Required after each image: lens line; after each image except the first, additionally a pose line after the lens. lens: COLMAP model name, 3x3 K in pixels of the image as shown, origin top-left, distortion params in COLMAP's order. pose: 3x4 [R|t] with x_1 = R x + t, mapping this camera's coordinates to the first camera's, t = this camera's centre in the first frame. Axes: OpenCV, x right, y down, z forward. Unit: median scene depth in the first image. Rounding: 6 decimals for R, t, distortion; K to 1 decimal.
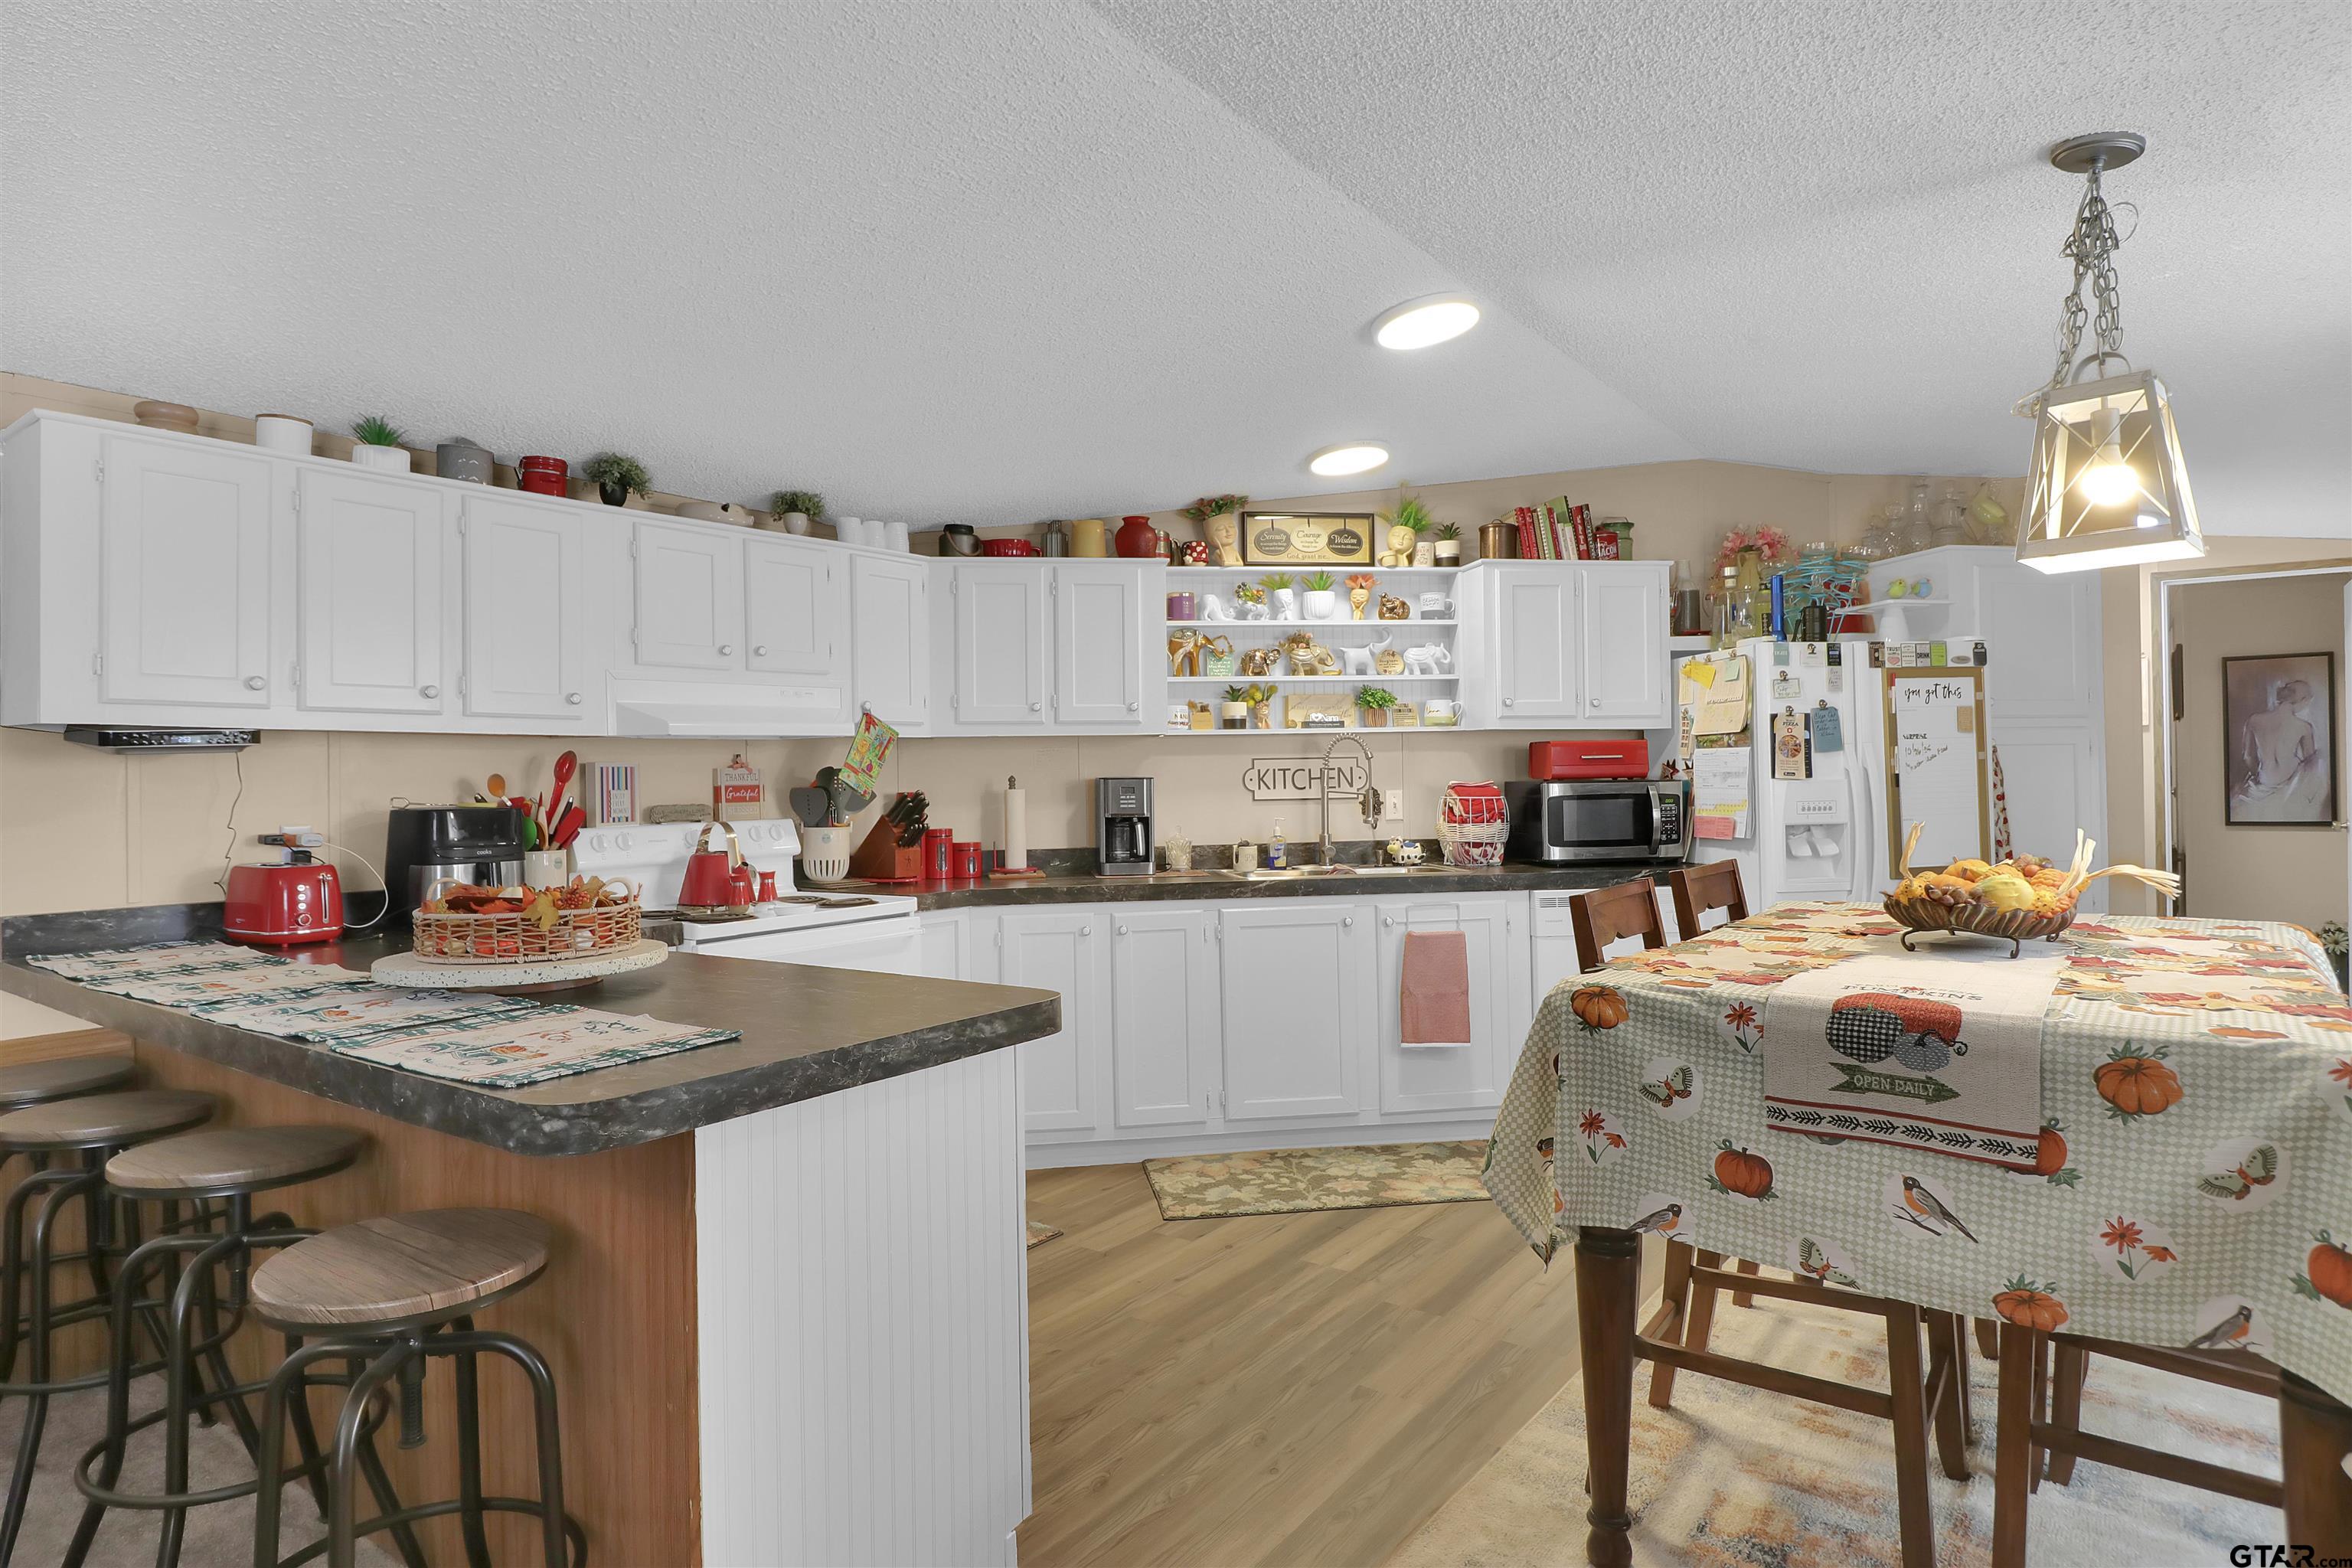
lens RADIAL K [[1289.3, 0, 1161.2], [0, 1289.3, 758.1], [0, 0, 1]] dist [-0.002582, -0.001343]
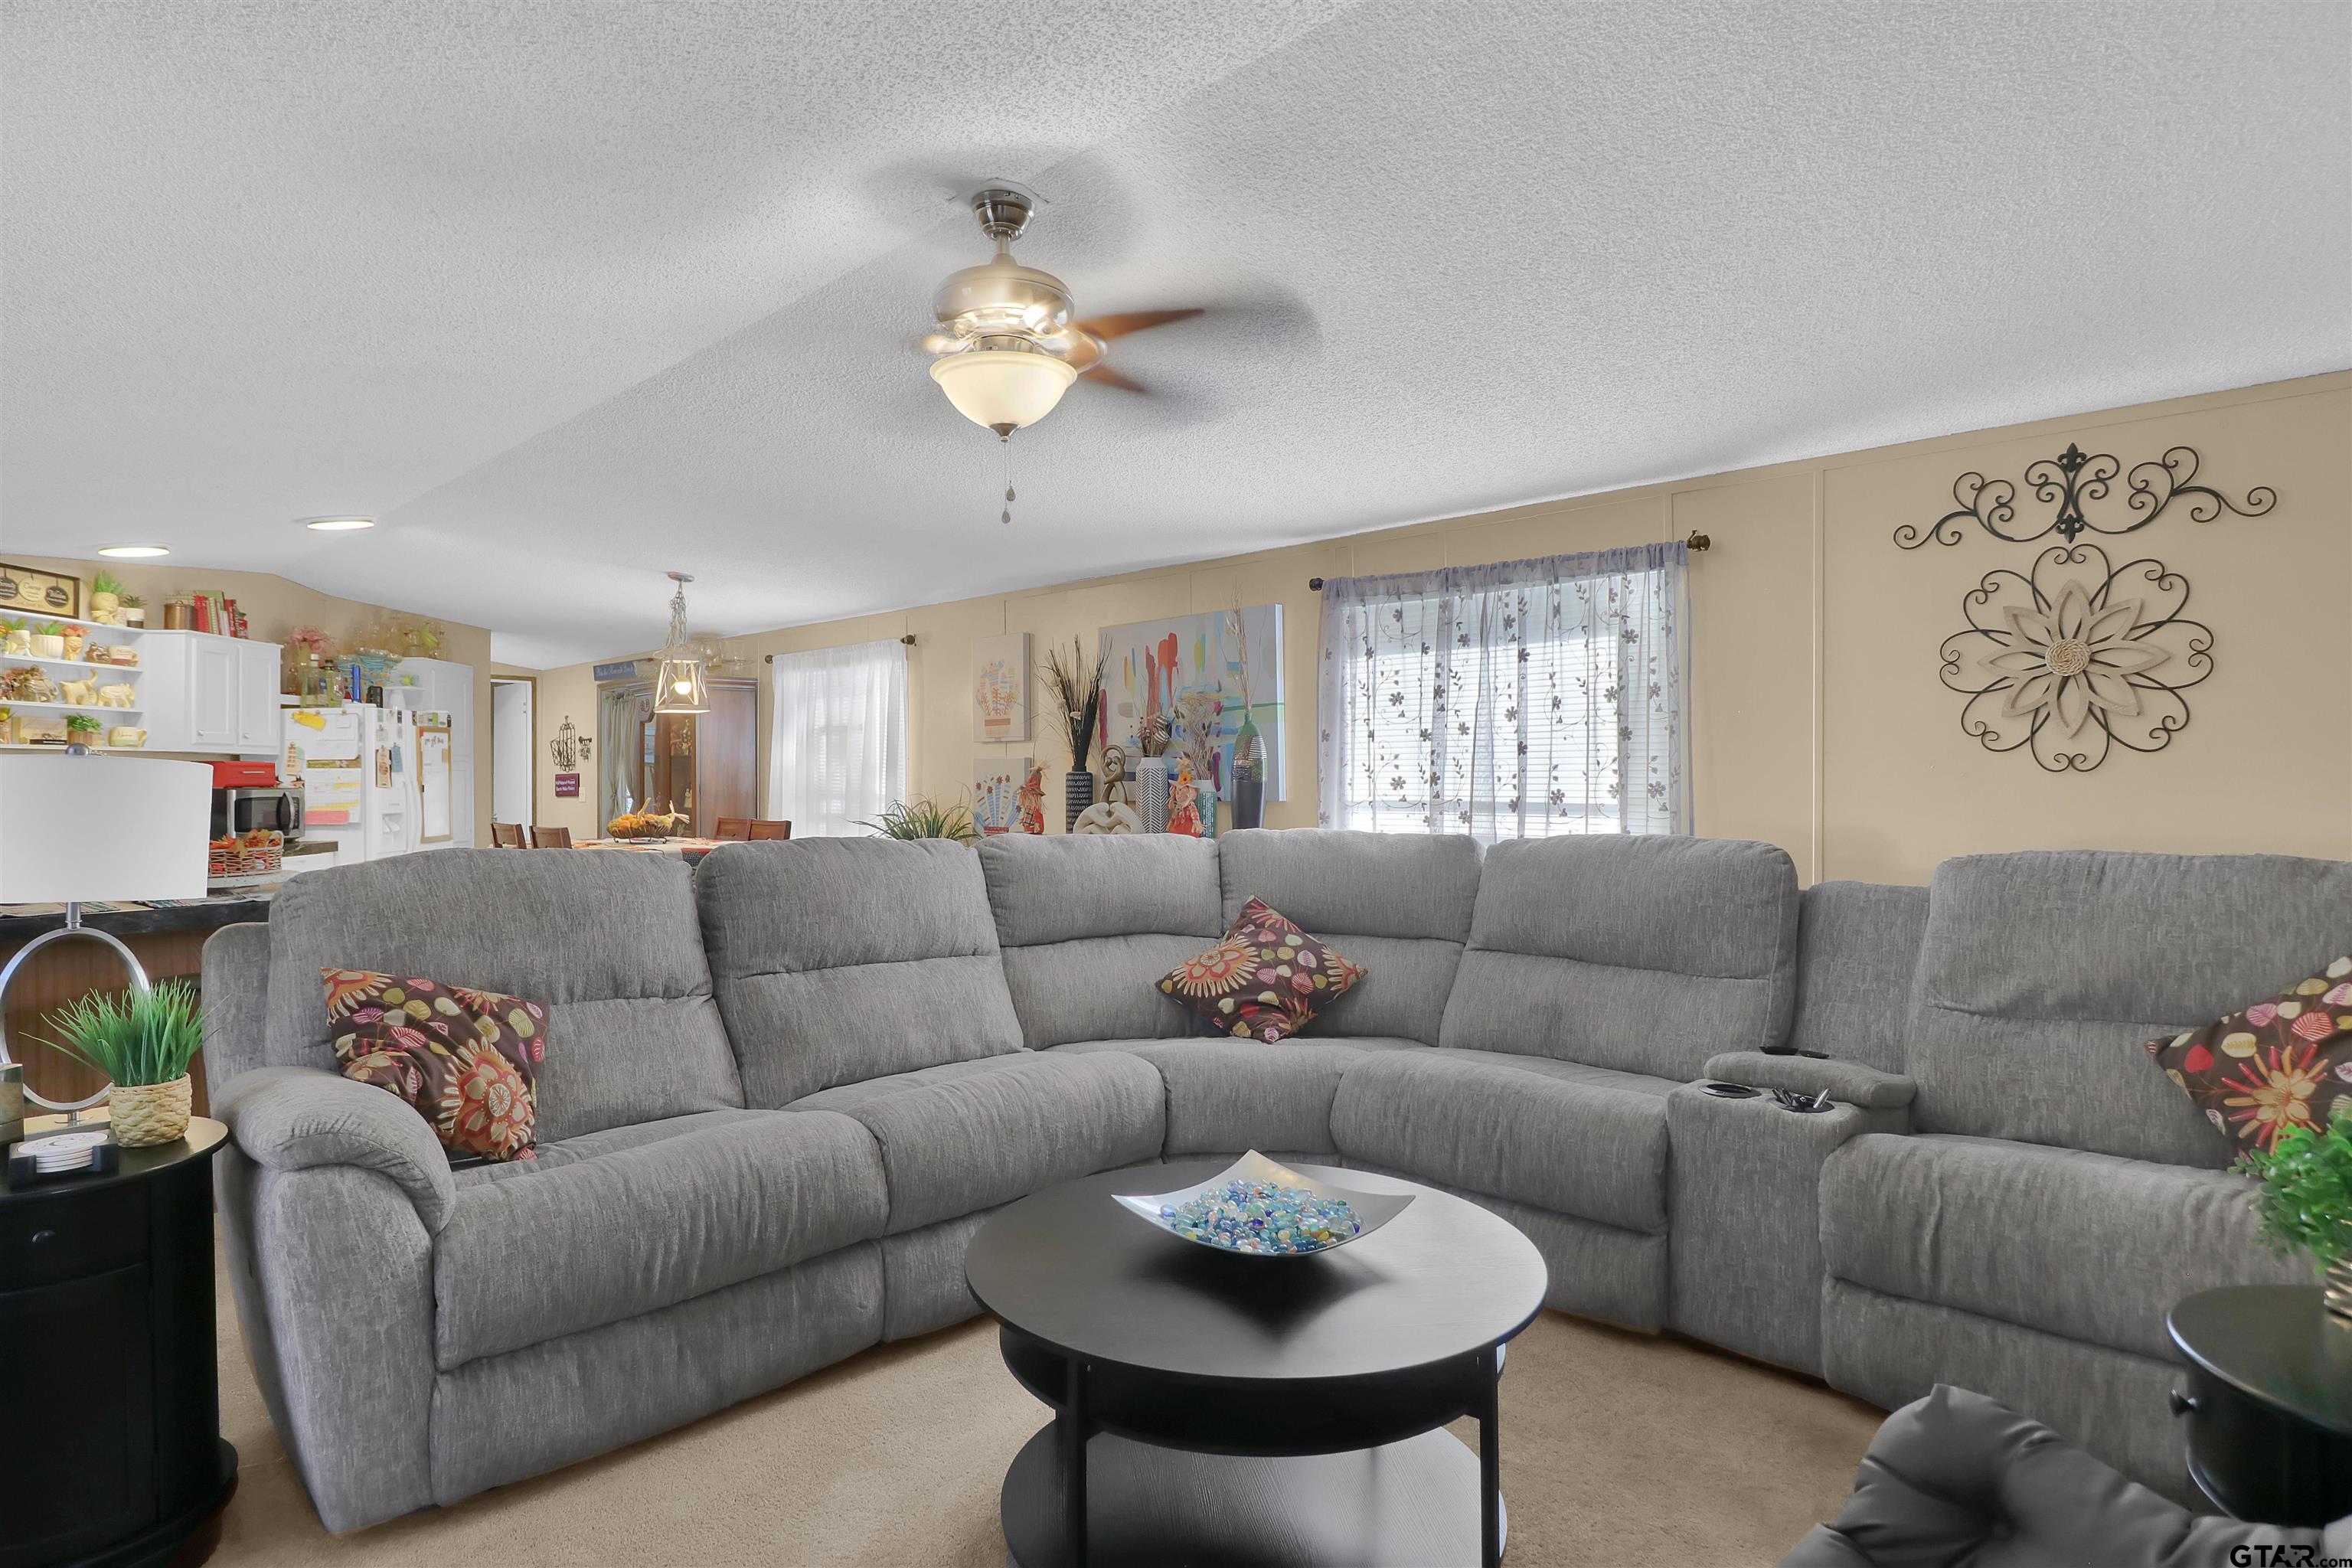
lens RADIAL K [[1197.8, 0, 1173.5], [0, 1197.8, 777.6], [0, 0, 1]] dist [-0.038248, 0.000627]
pose [[0.093045, 0.014939, 0.995550, -0.892825], [-0.008941, 0.999860, -0.014168, 0.014442], [-0.995622, -0.007583, 0.093165, -0.189856]]
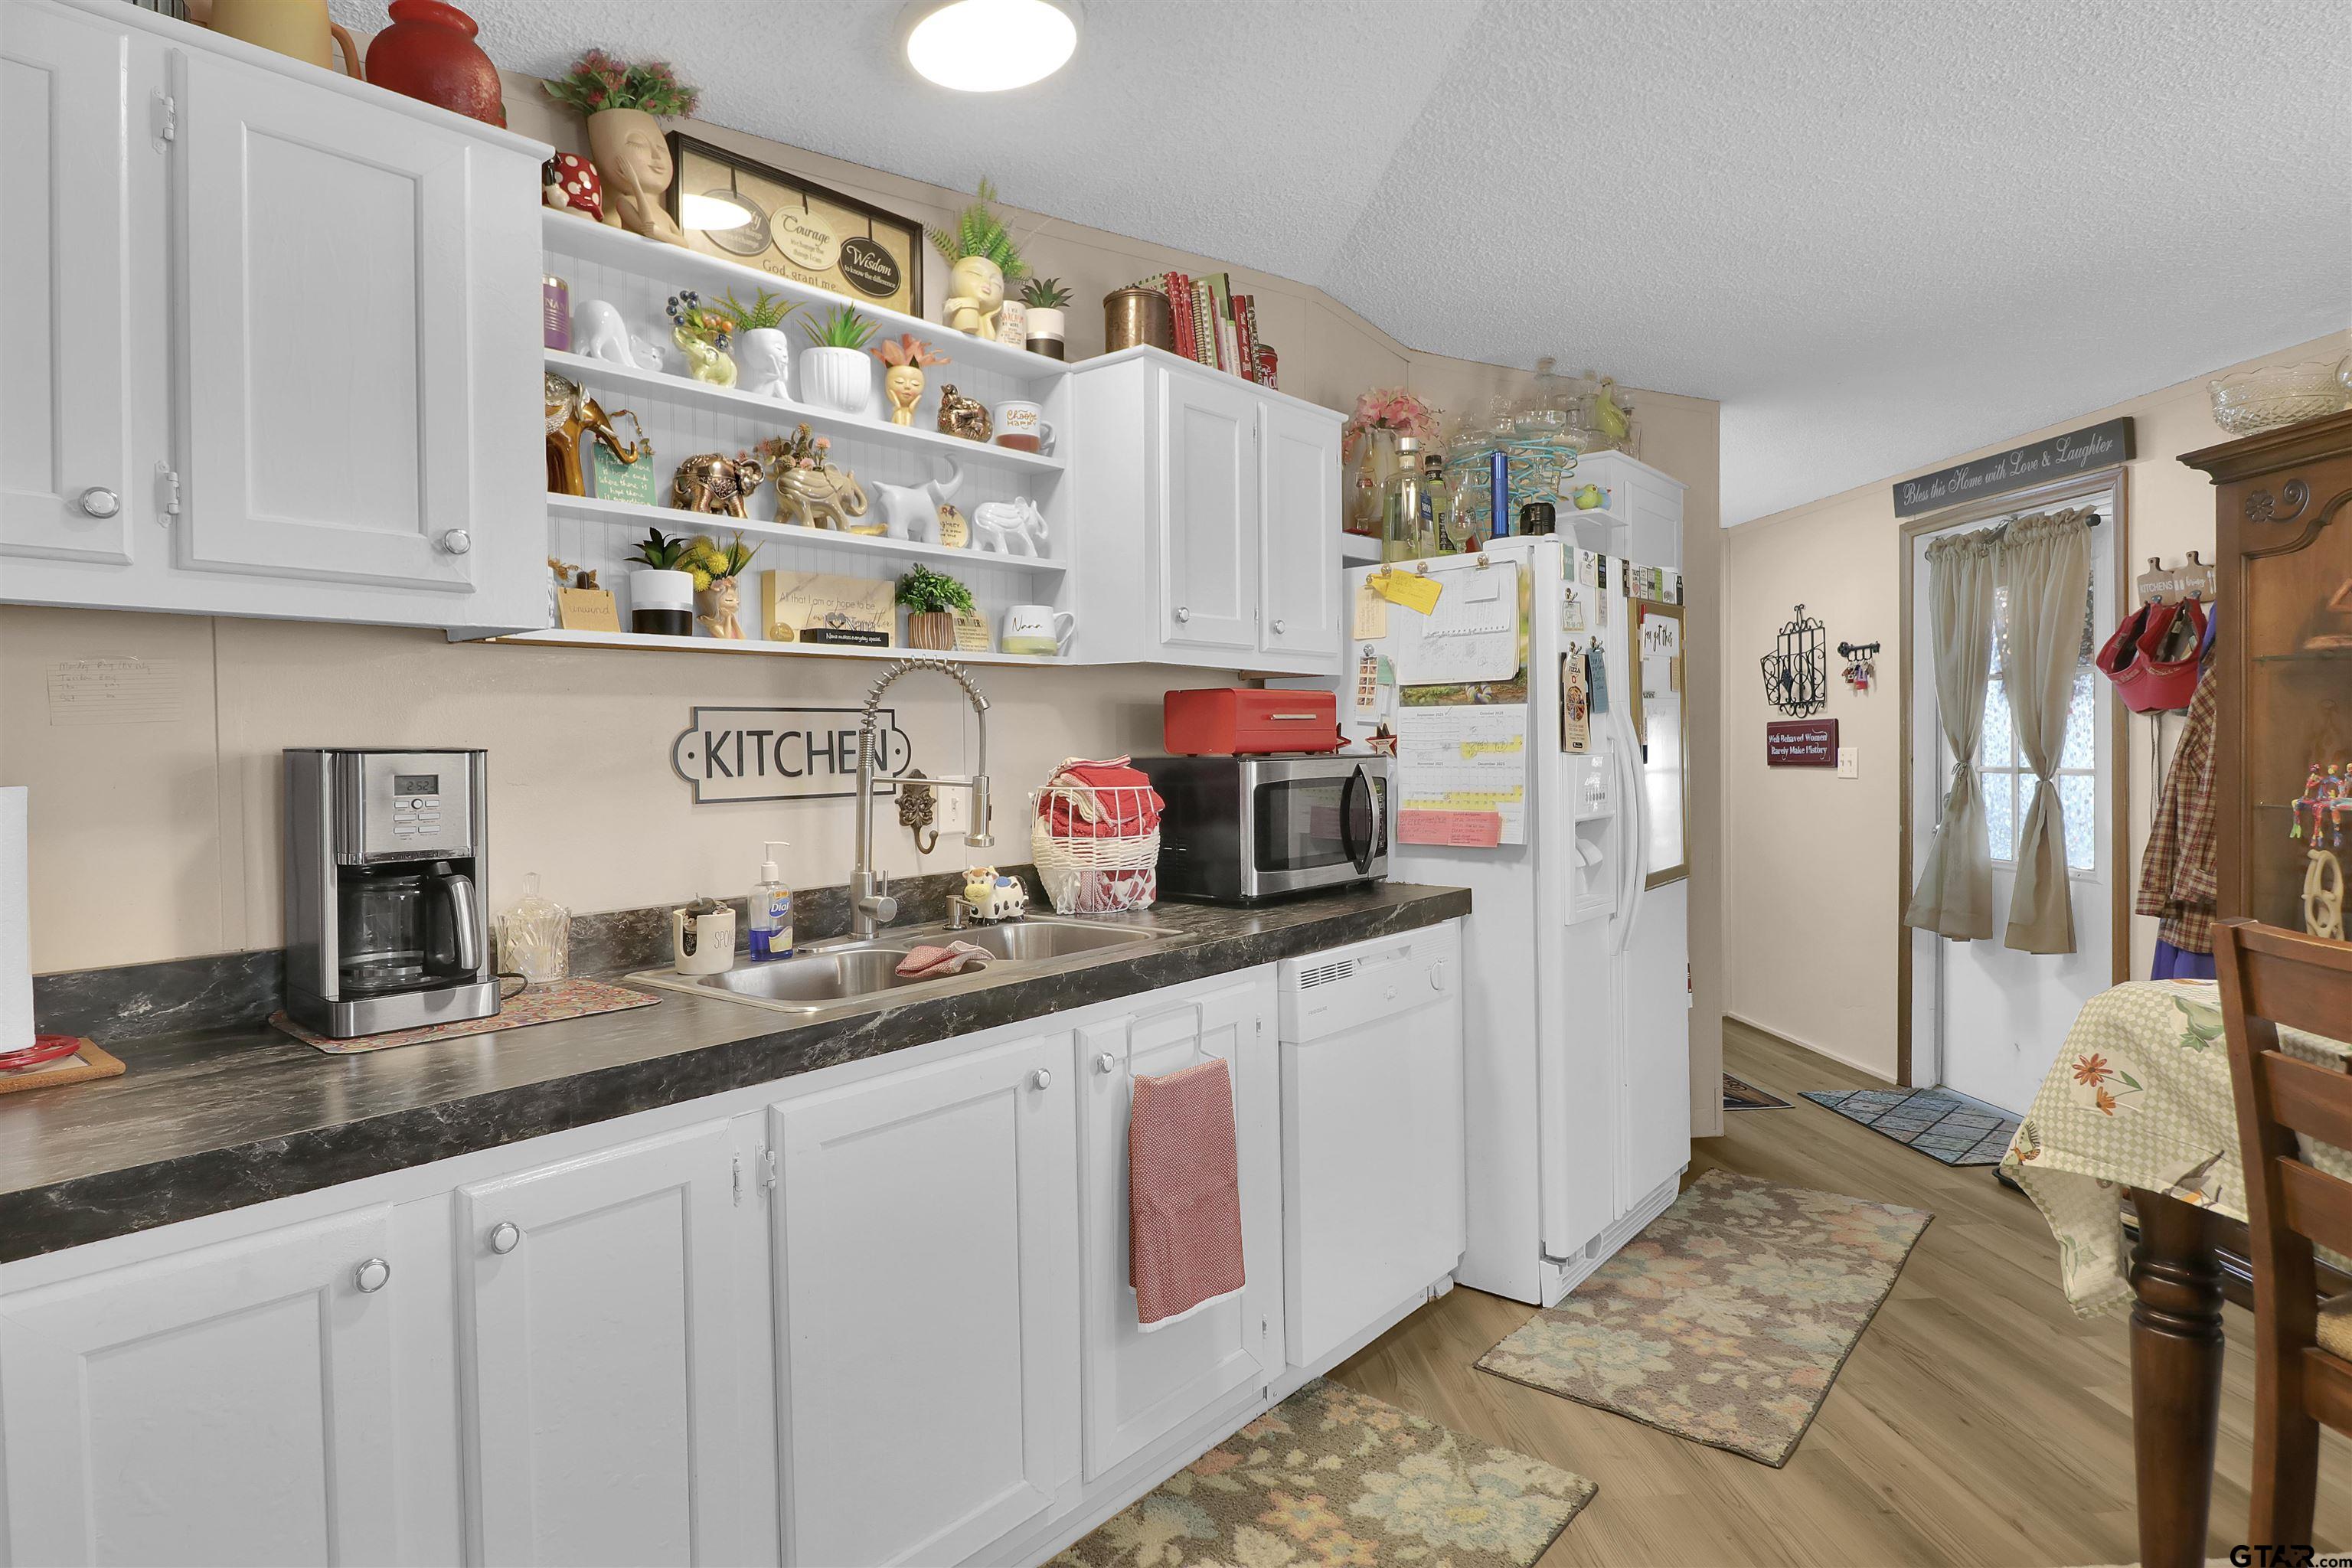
lens RADIAL K [[1289.3, 0, 1161.2], [0, 1289.3, 758.1], [0, 0, 1]] dist [-0.002582, -0.001343]
pose [[0.750710, -0.002217, 0.660628, -0.099504], [-0.007522, 0.999901, 0.011904, 0.011430], [-0.660589, -0.013906, 0.750619, 0.574482]]
